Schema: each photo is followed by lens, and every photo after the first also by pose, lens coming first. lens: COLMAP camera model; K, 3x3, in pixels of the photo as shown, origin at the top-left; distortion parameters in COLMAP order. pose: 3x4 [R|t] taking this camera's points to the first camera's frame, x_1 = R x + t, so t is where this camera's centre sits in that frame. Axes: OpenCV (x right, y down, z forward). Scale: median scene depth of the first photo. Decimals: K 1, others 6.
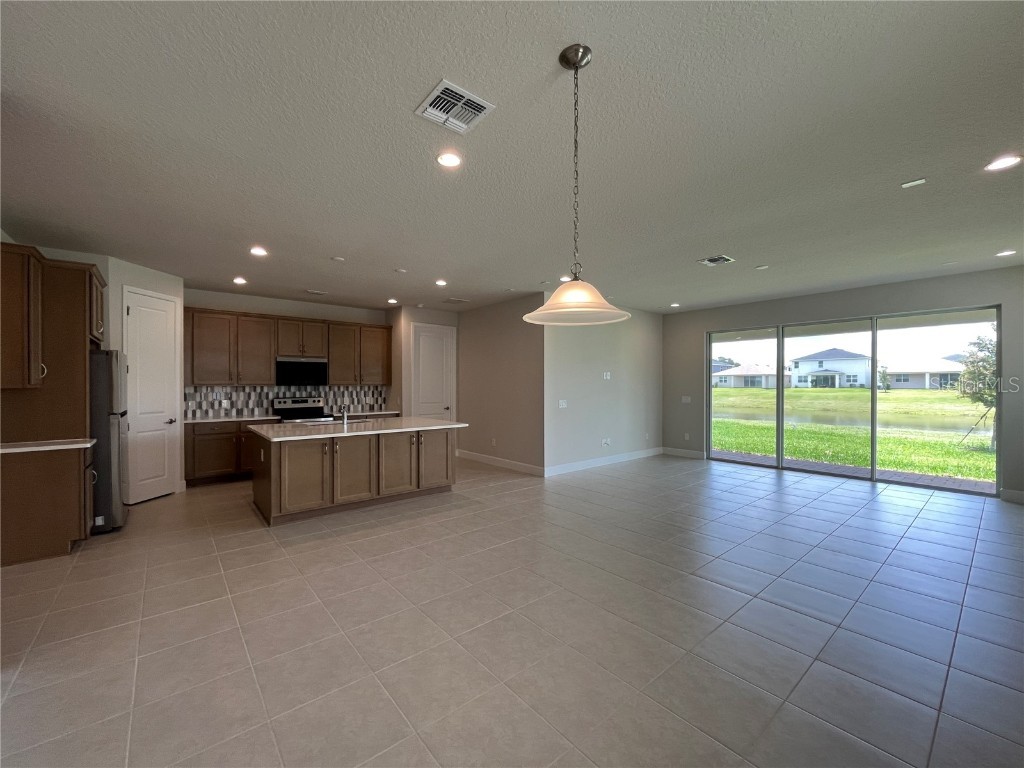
lens RADIAL K [[415.9, 0, 510.0], [0, 415.9, 384.6], [0, 0, 1]] dist [-0.003021, -0.000124]
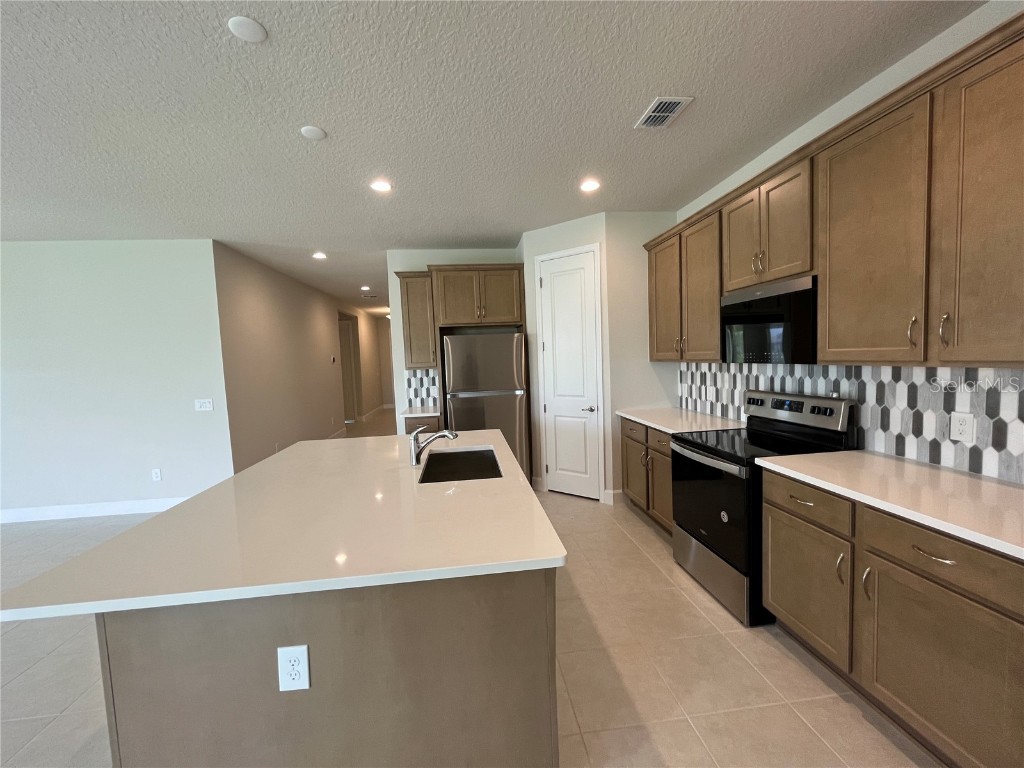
lens RADIAL K [[415.9, 0, 510.0], [0, 415.9, 384.6], [0, 0, 1]] dist [-0.003021, -0.000124]
pose [[-0.541951, 0.079652, -0.836627, -0.064965], [0.040957, 0.996819, 0.068372, -0.013280], [0.839411, 0.002788, -0.543490, 1.010758]]
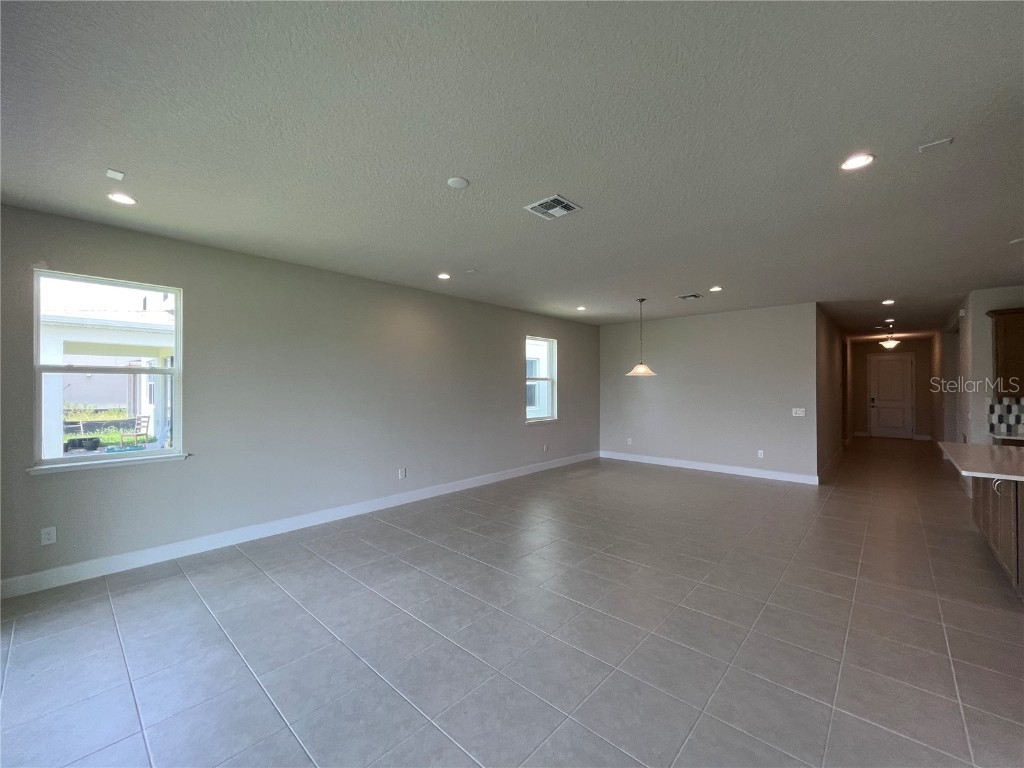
lens RADIAL K [[415.9, 0, 510.0], [0, 415.9, 384.6], [0, 0, 1]] dist [-0.003021, -0.000124]
pose [[-0.990734, -0.000168, -0.135815, 0.451451], [0.000647, 0.999982, -0.005957, -0.016214], [0.135814, -0.005990, -0.990716, 1.126871]]
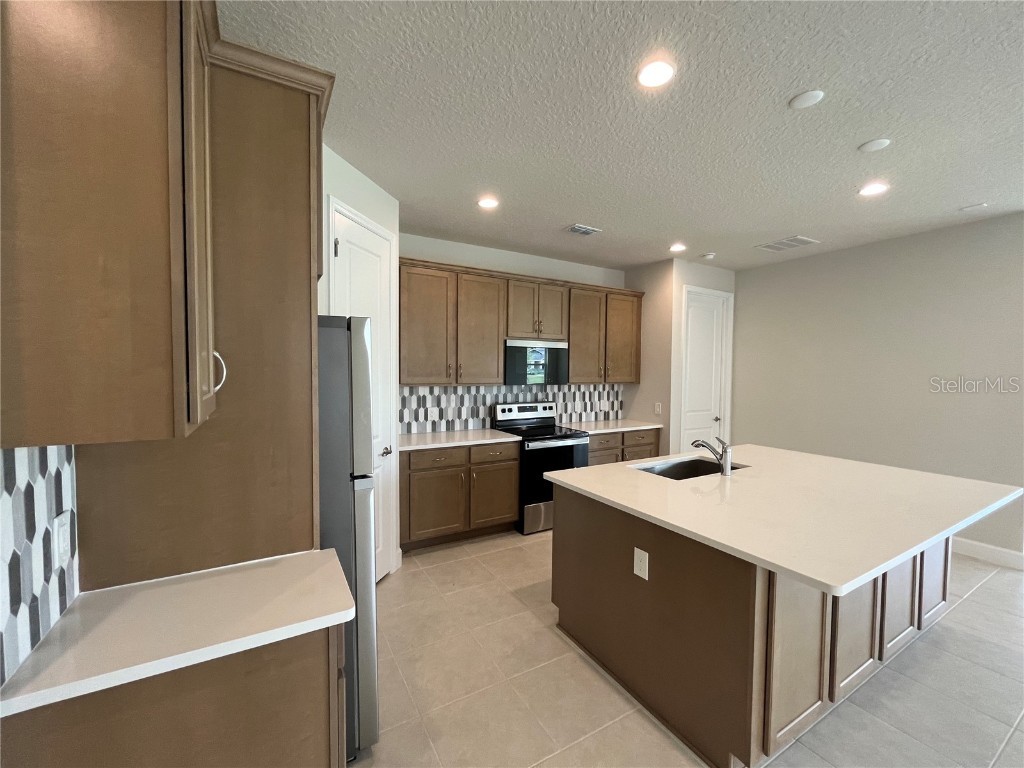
lens RADIAL K [[415.9, 0, 510.0], [0, 415.9, 384.6], [0, 0, 1]] dist [-0.003021, -0.000124]
pose [[0.985736, 0.015057, -0.167625, -0.432196], [-0.009439, 0.999368, 0.034259, -0.019458], [0.168035, -0.032188, 0.985255, 0.364517]]
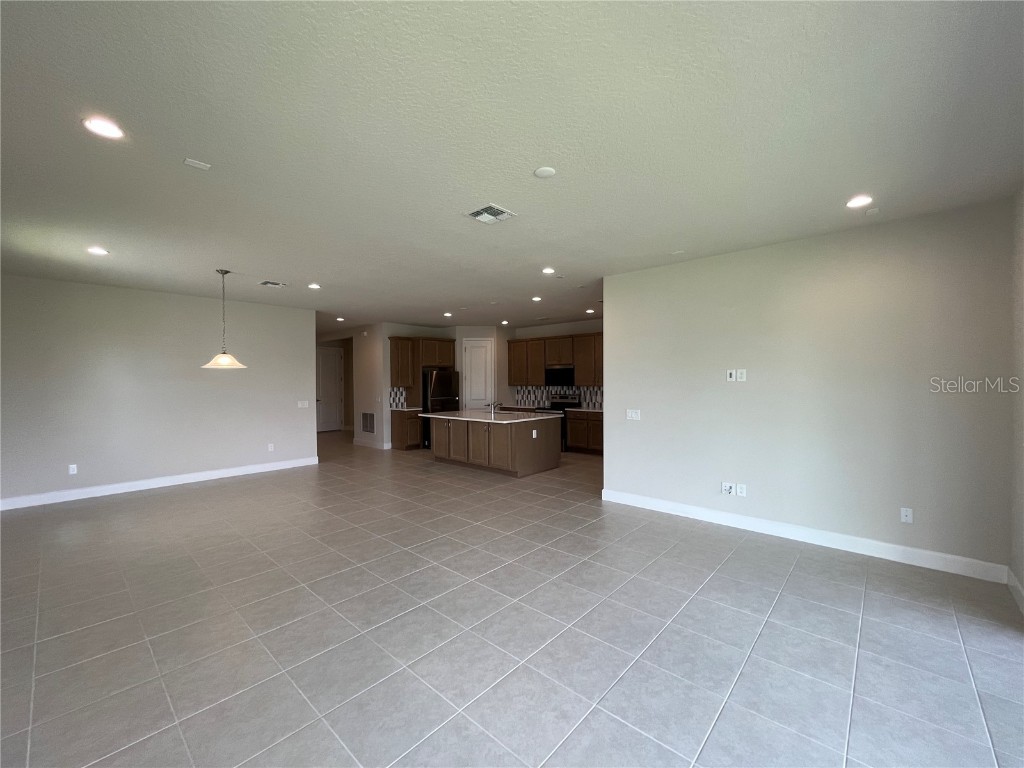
lens RADIAL K [[417.8, 0, 510.5], [0, 417.8, 382.0], [0, 0, 1]] dist [-0.001518, -0.000173]
pose [[0.141584, 0.004069, -0.989918, 0.823680], [0.005595, 0.999972, 0.004910, -0.018050], [0.989910, -0.006234, 0.141557, 0.648382]]
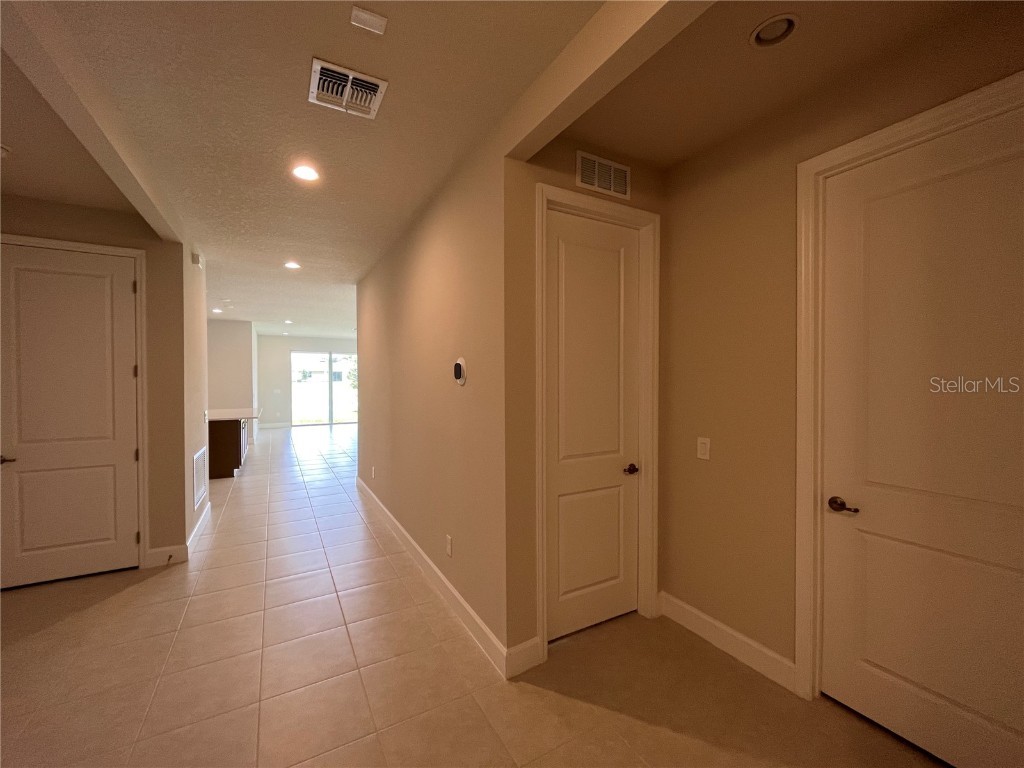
lens RADIAL K [[415.9, 0, 510.0], [0, 415.9, 384.6], [0, 0, 1]] dist [-0.003021, -0.000124]
pose [[0.983639, -0.000933, -0.180150, -0.223029], [0.003074, 0.999928, 0.011601, -0.014250], [0.180126, -0.011965, 0.983571, 0.792487]]
